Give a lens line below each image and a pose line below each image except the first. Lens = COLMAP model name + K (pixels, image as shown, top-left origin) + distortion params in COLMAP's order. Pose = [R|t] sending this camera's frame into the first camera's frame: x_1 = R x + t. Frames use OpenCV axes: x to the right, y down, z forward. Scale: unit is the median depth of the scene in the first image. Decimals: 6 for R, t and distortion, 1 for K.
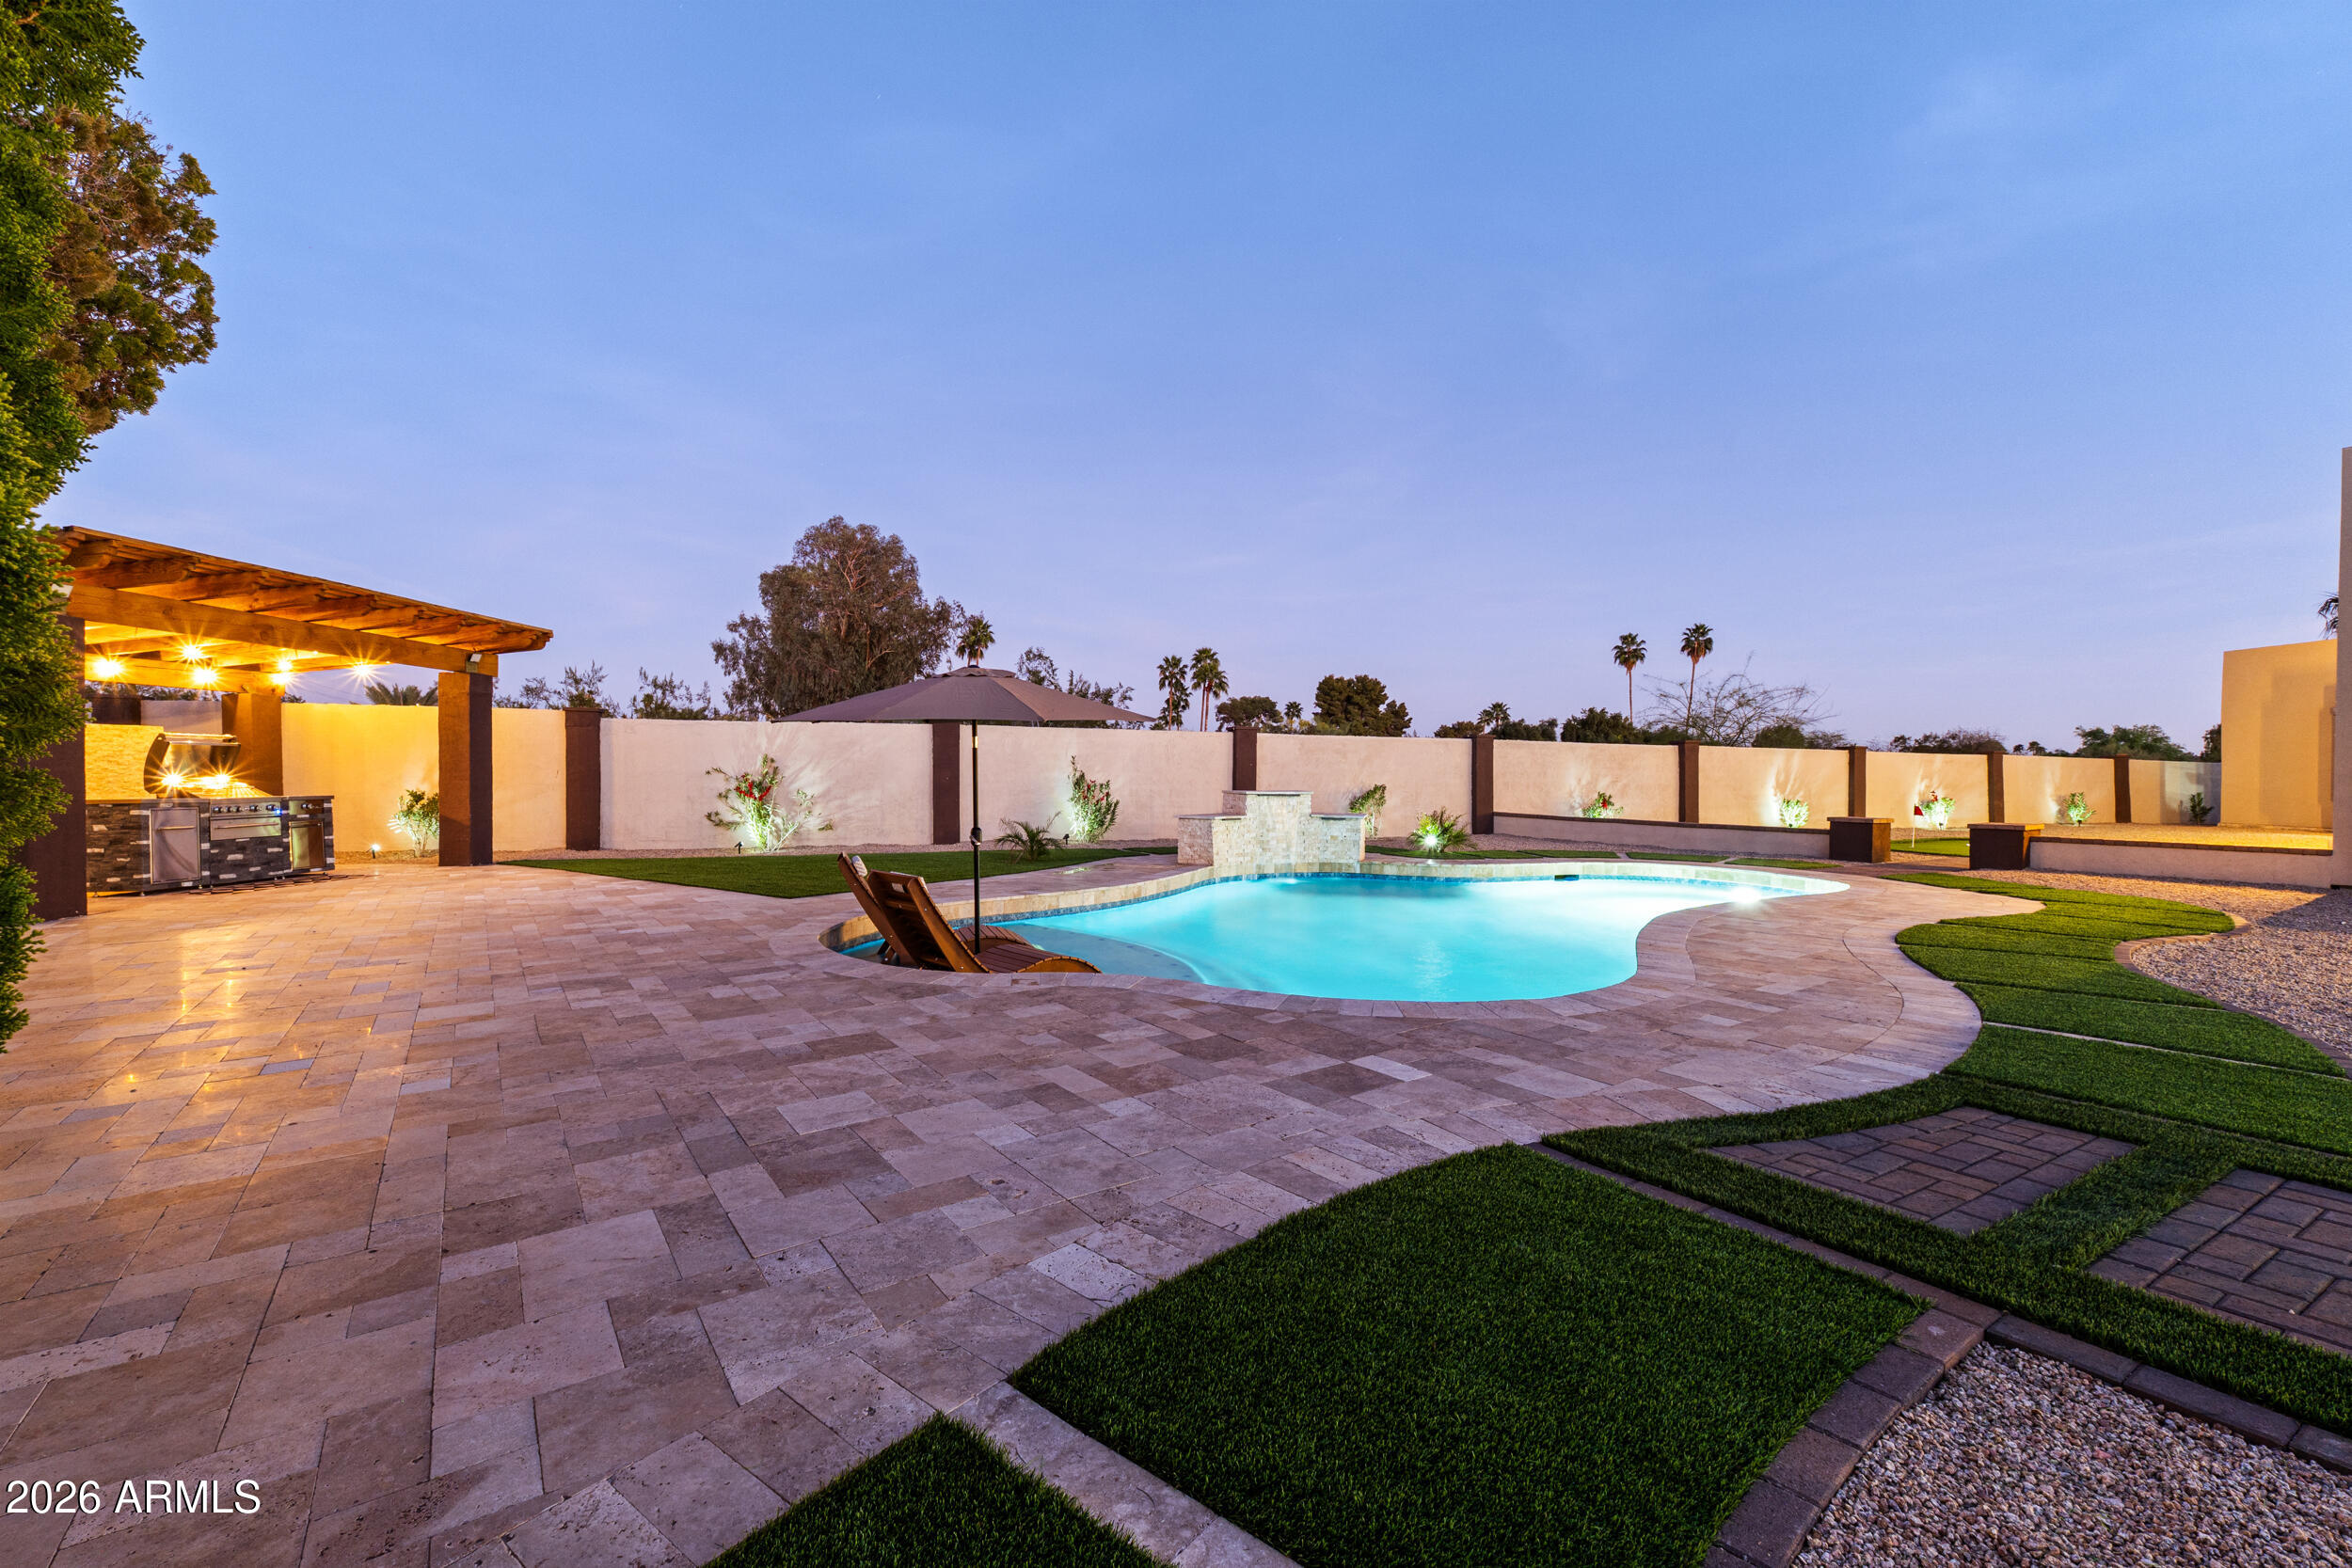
lens RADIAL K [[988.7, 0, 1176.0], [0, 988.7, 784.0], [0, 0, 1]] dist [-0.010505, -0.000101]
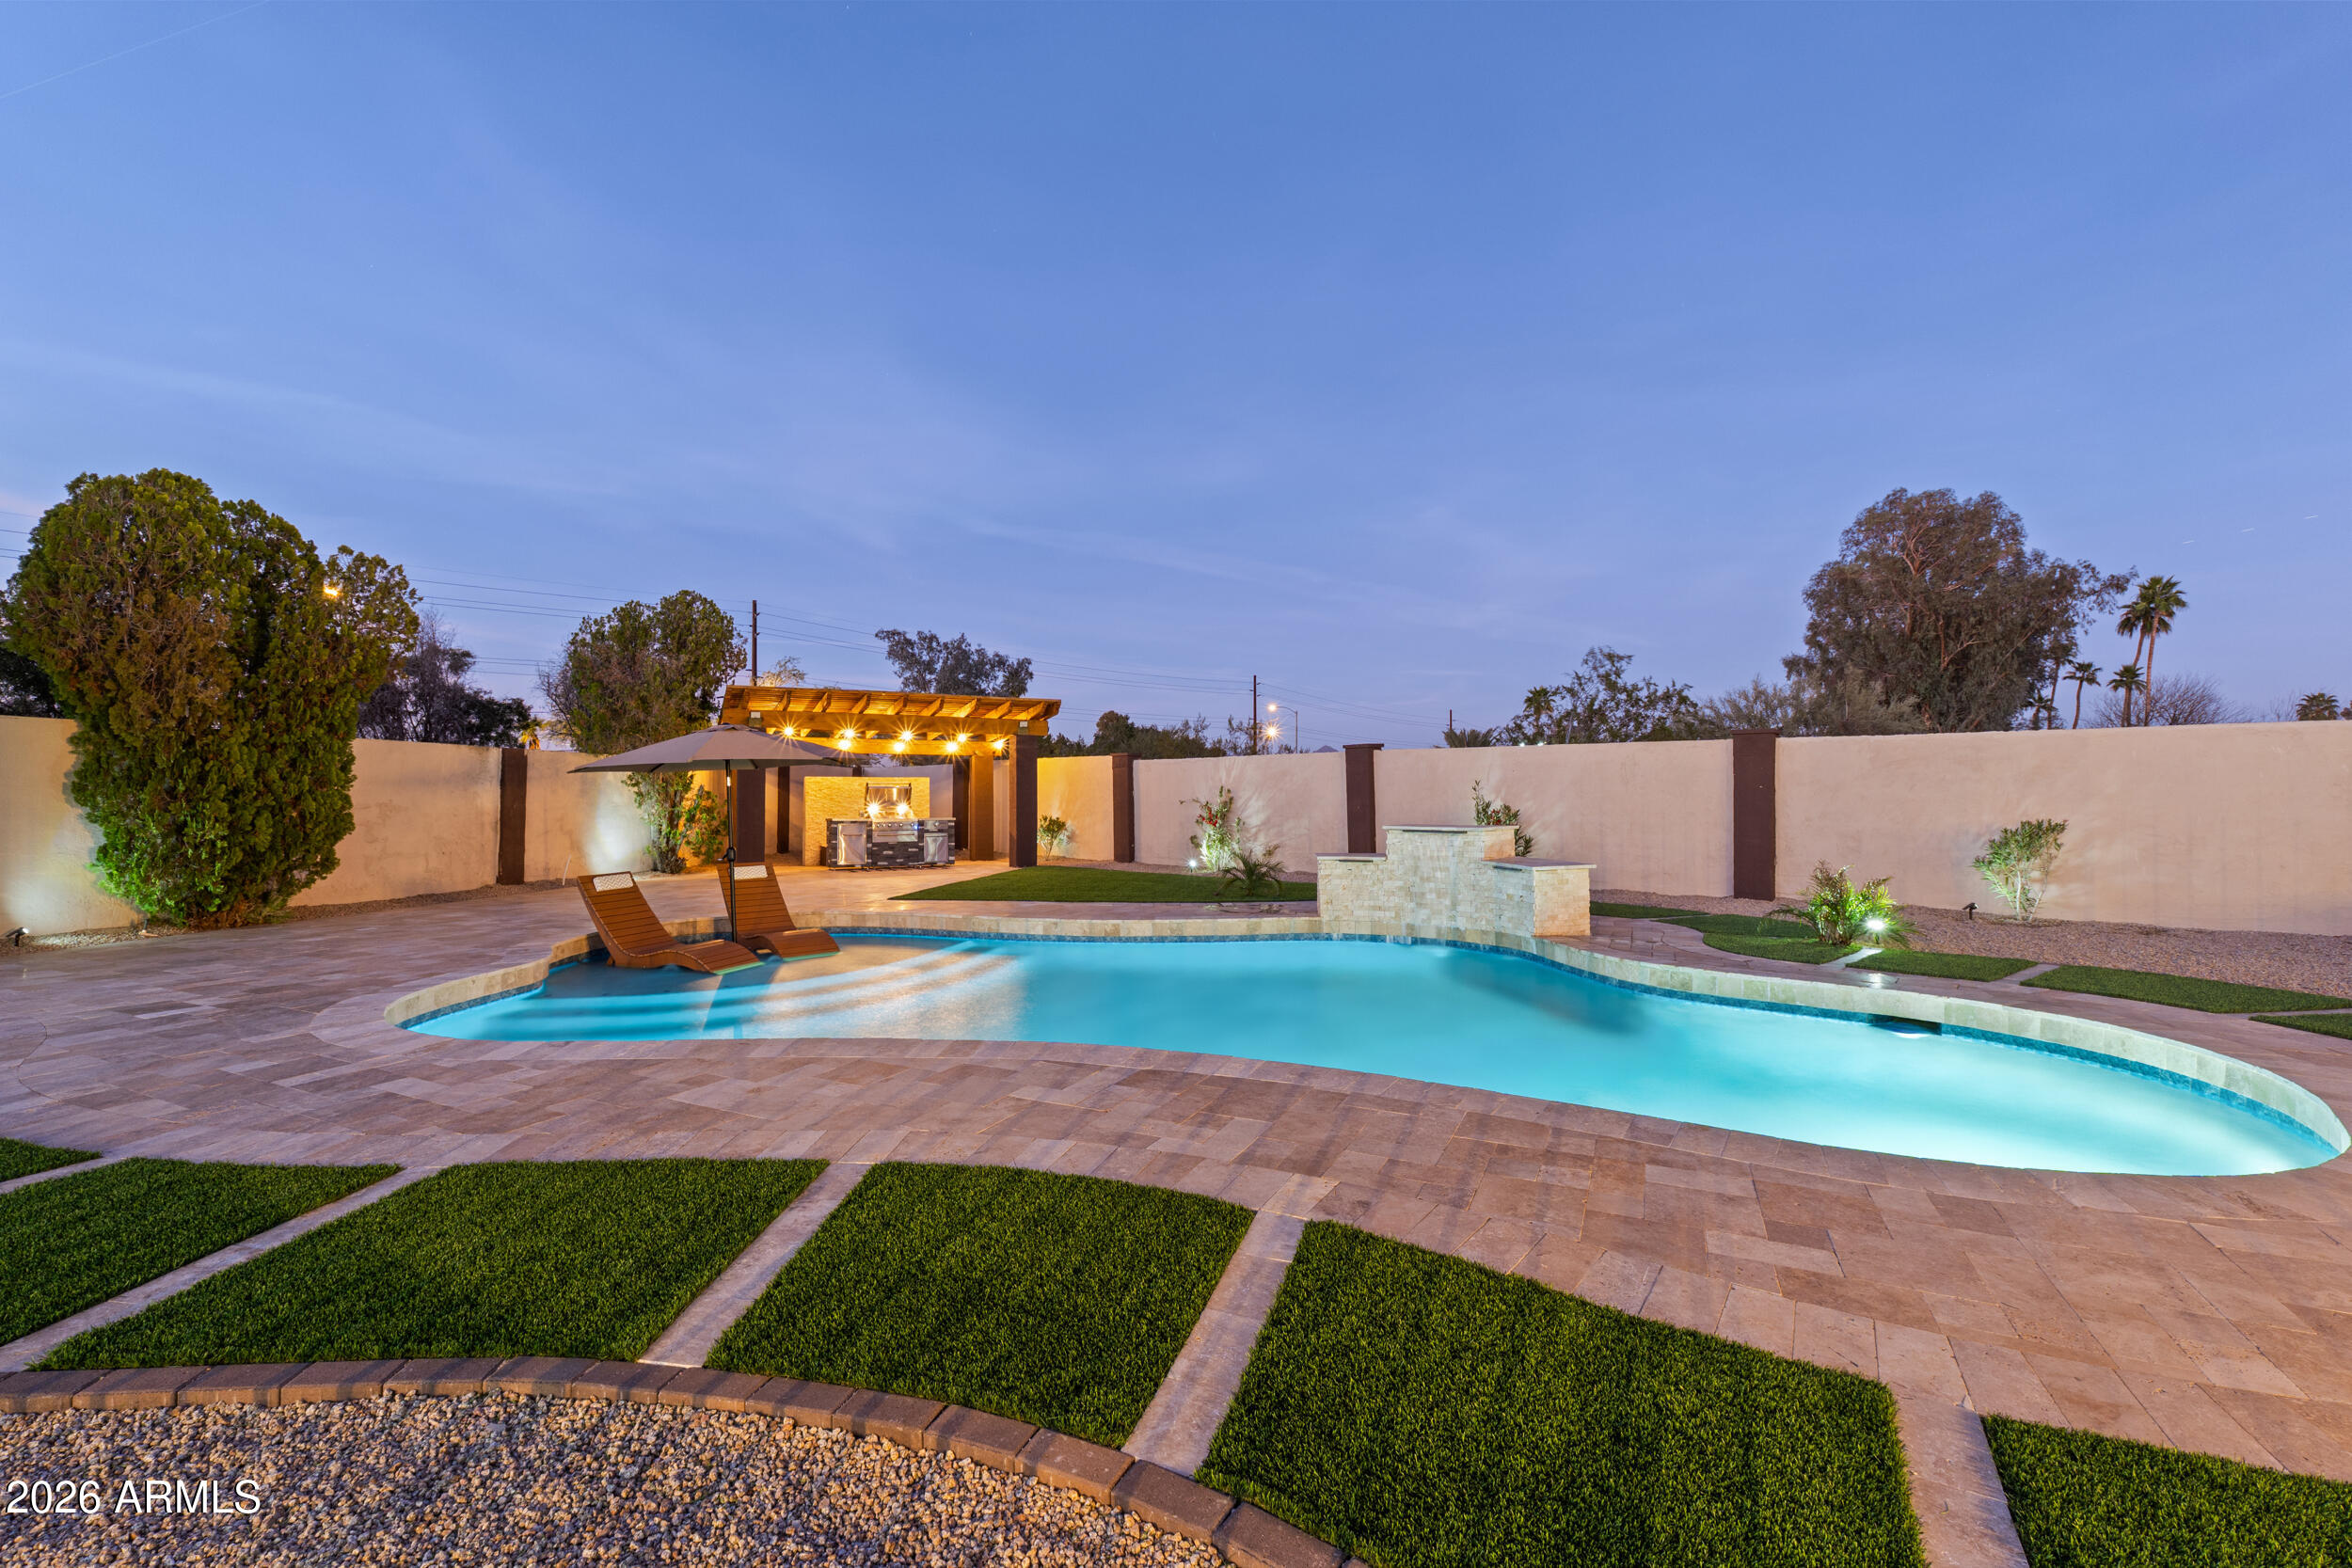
lens RADIAL K [[990.7, 0, 1167.9], [0, 990.7, 790.5], [0, 0, 1]] dist [-0.007325, 0.000226]
pose [[0.472275, -0.013506, -0.881348, 0.465206], [-0.004281, 0.999836, -0.017616, -0.003840], [0.881441, 0.012092, 0.472140, 0.343758]]
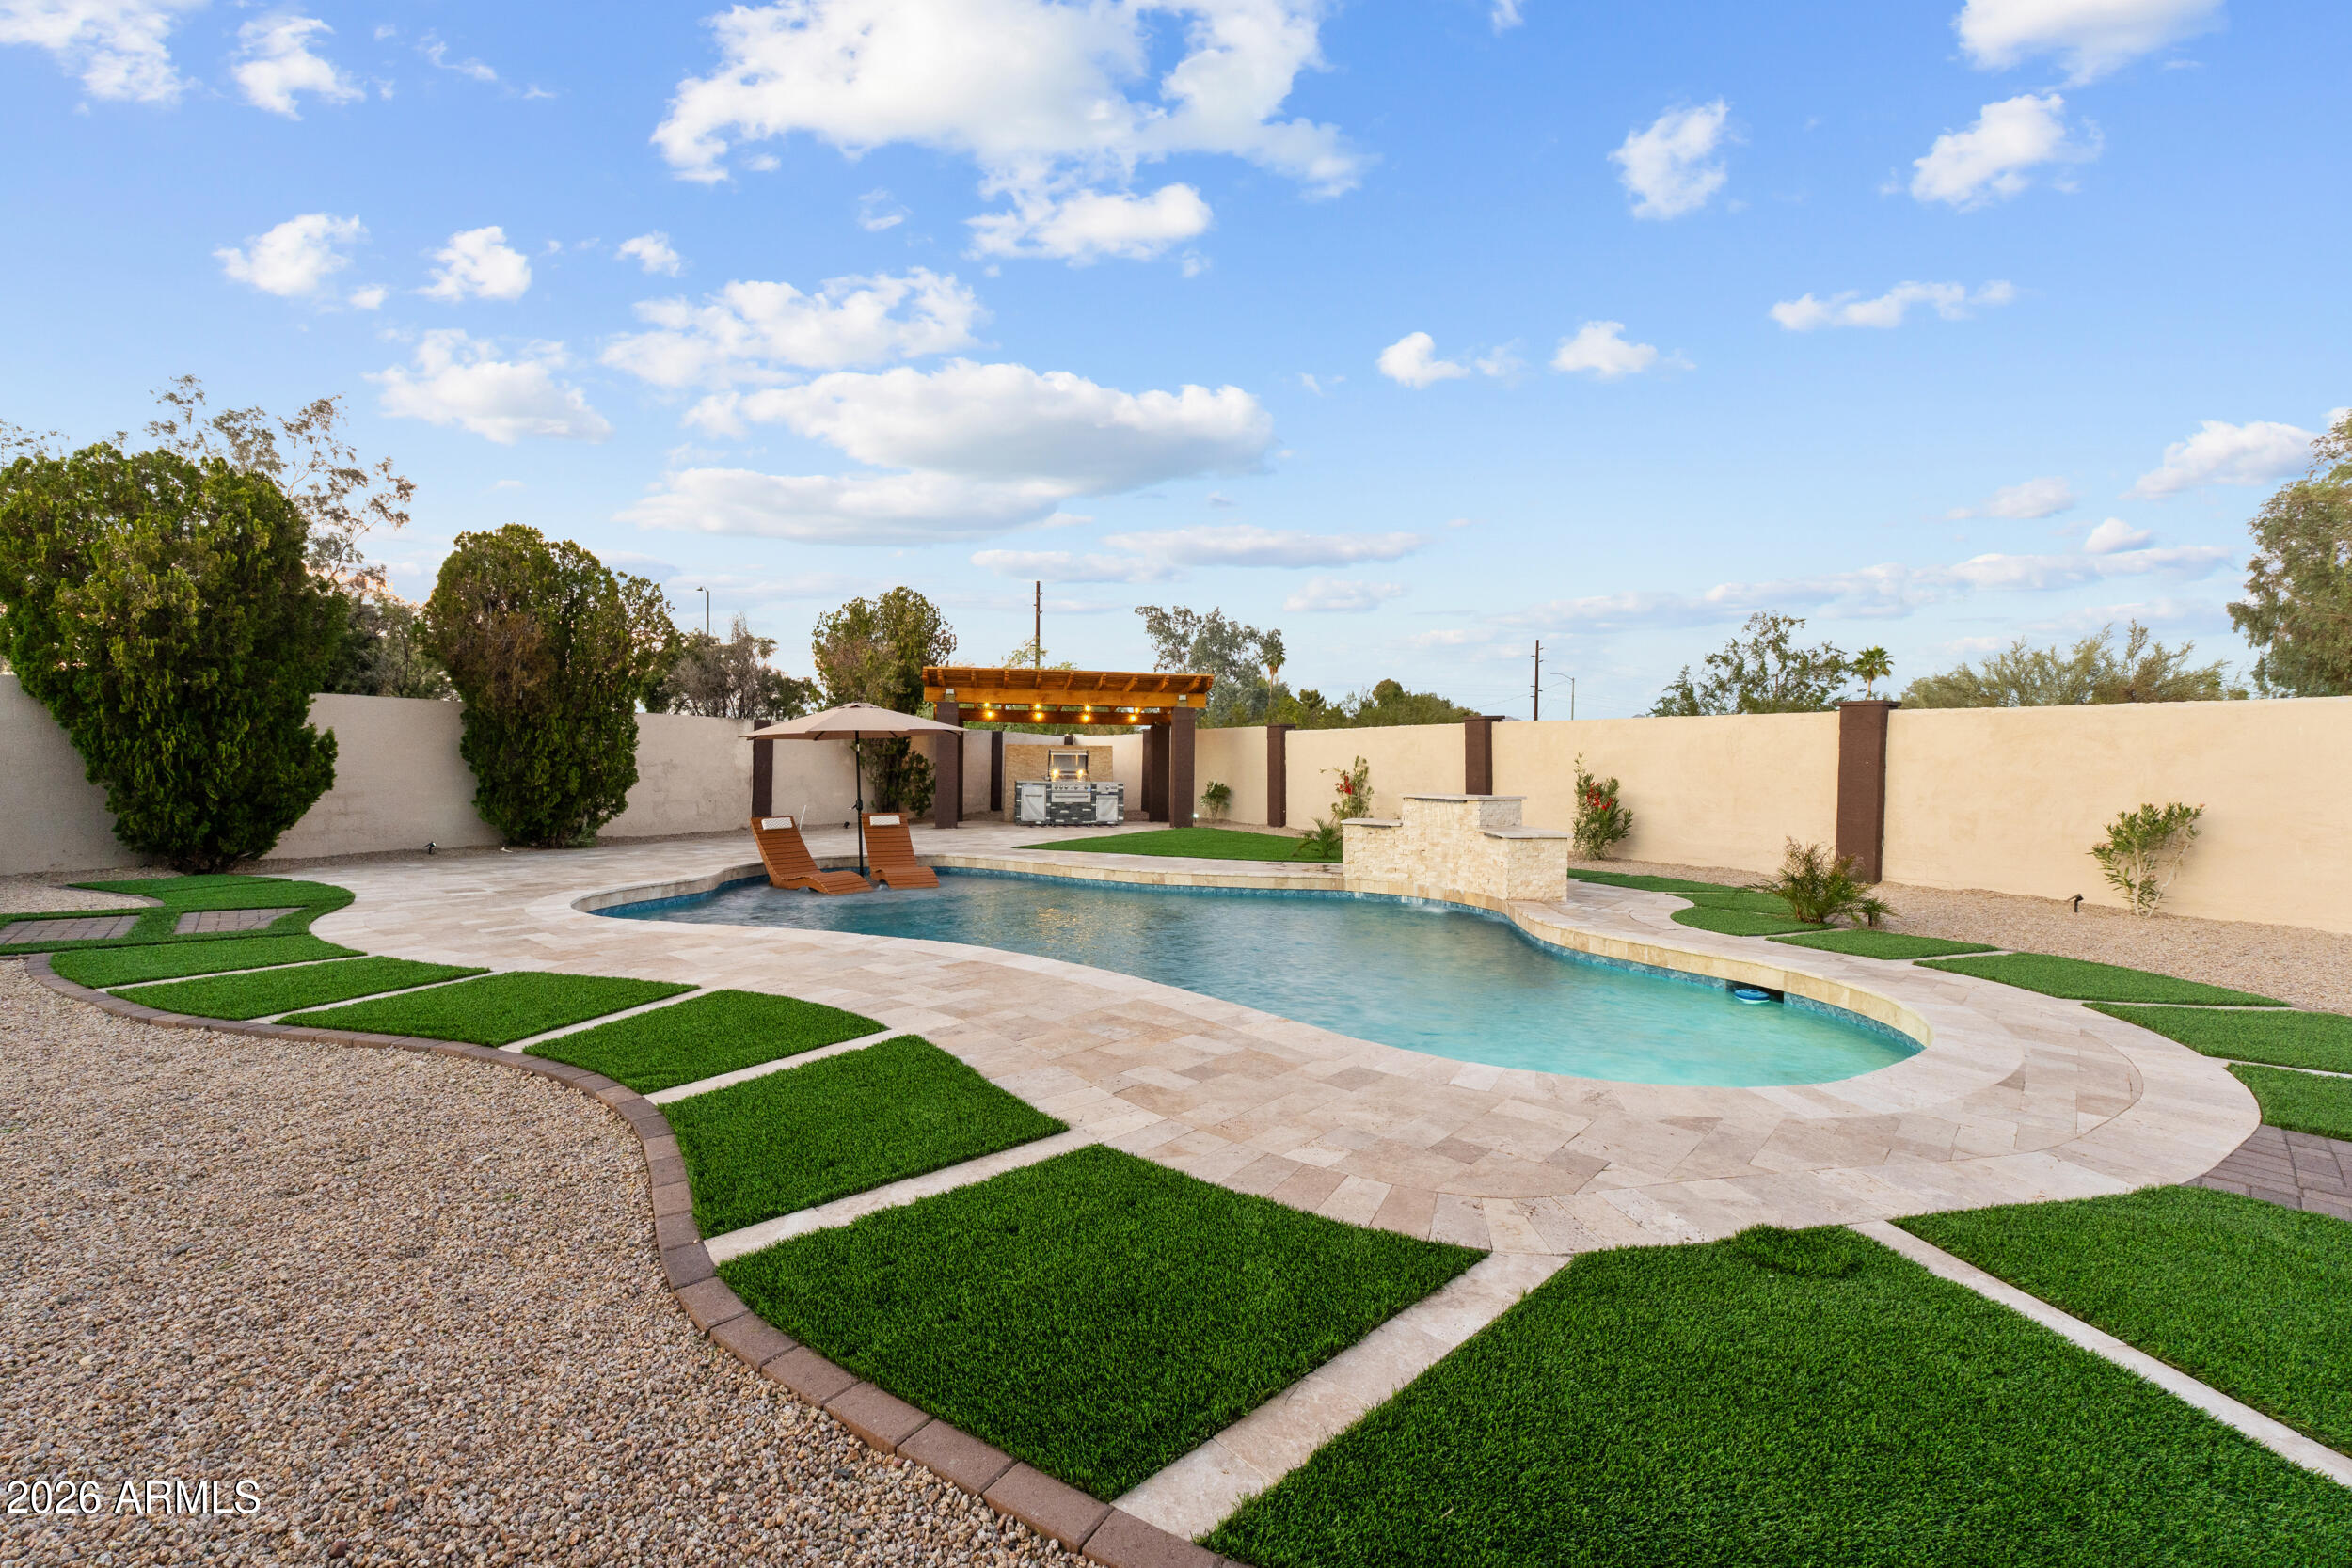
lens RADIAL K [[990.7, 0, 1167.9], [0, 990.7, 790.5], [0, 0, 1]] dist [-0.007325, 0.000226]
pose [[0.205355, 0.021264, -0.978457, 0.584275], [-0.020727, 0.999634, 0.017374, -0.003828], [0.978468, 0.016713, 0.205720, 0.448628]]
